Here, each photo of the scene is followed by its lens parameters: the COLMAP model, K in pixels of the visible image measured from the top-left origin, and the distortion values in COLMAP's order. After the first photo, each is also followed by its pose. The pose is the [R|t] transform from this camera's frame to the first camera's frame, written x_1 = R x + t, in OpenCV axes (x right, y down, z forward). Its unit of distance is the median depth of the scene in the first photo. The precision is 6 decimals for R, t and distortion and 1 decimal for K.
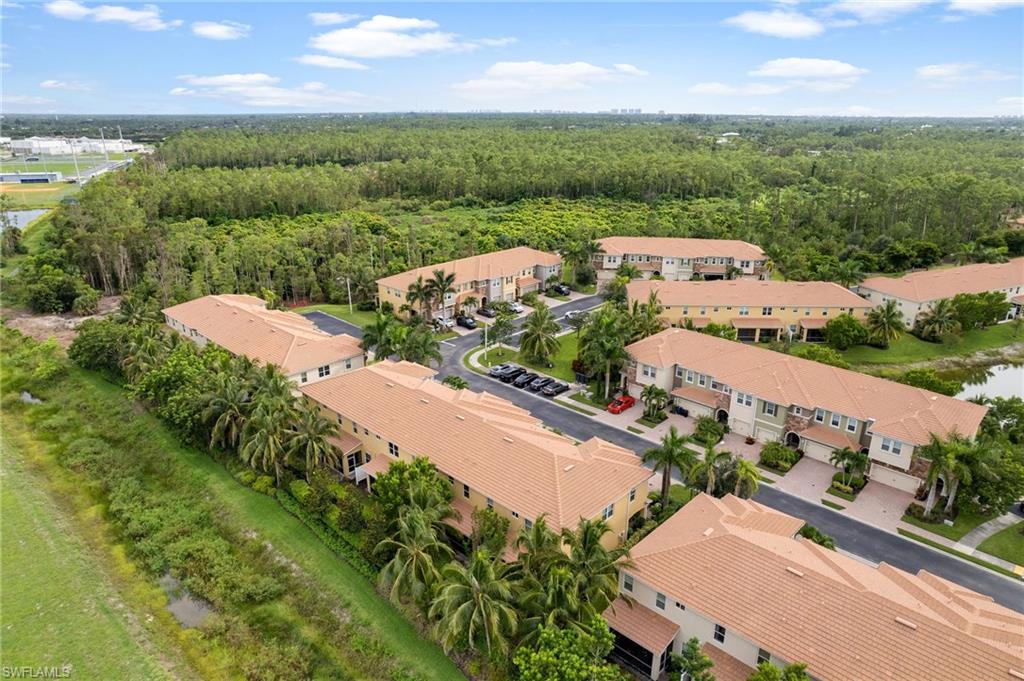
lens RADIAL K [[656.4, 0, 512.0], [0, 656.4, 340.5], [0, 0, 1]] dist [-0.086276, 0.080033]
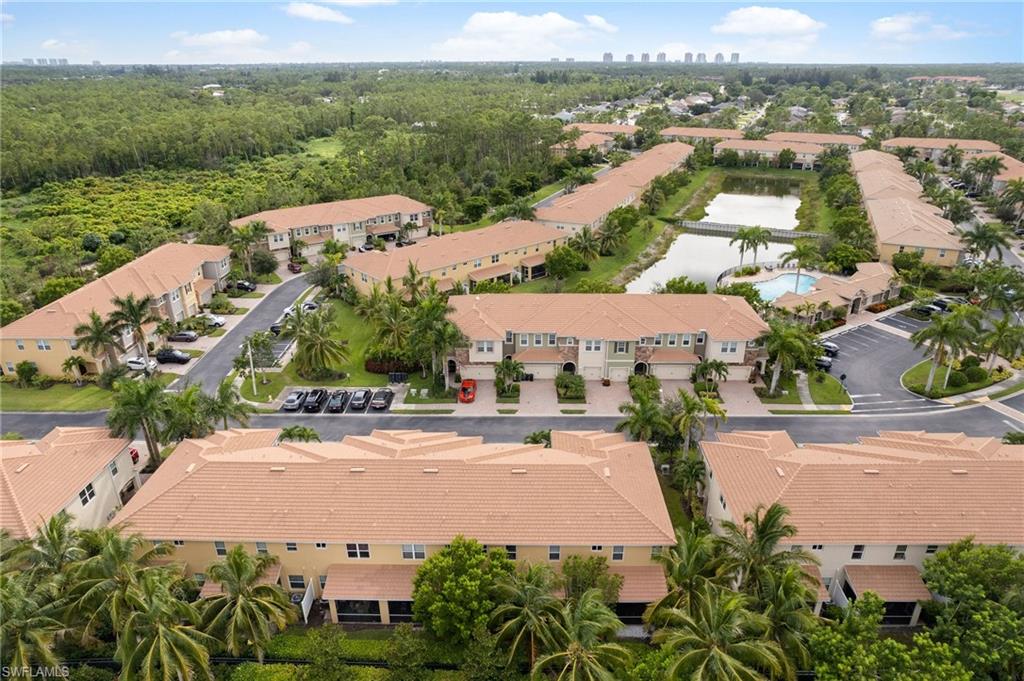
lens RADIAL K [[656.4, 0, 512.0], [0, 656.4, 340.5], [0, 0, 1]] dist [-0.086276, 0.080033]
pose [[0.723205, -0.276102, 0.633042, -0.310936], [0.231124, 0.960516, 0.154889, -0.086180], [-0.650812, 0.034295, 0.758464, 0.244426]]
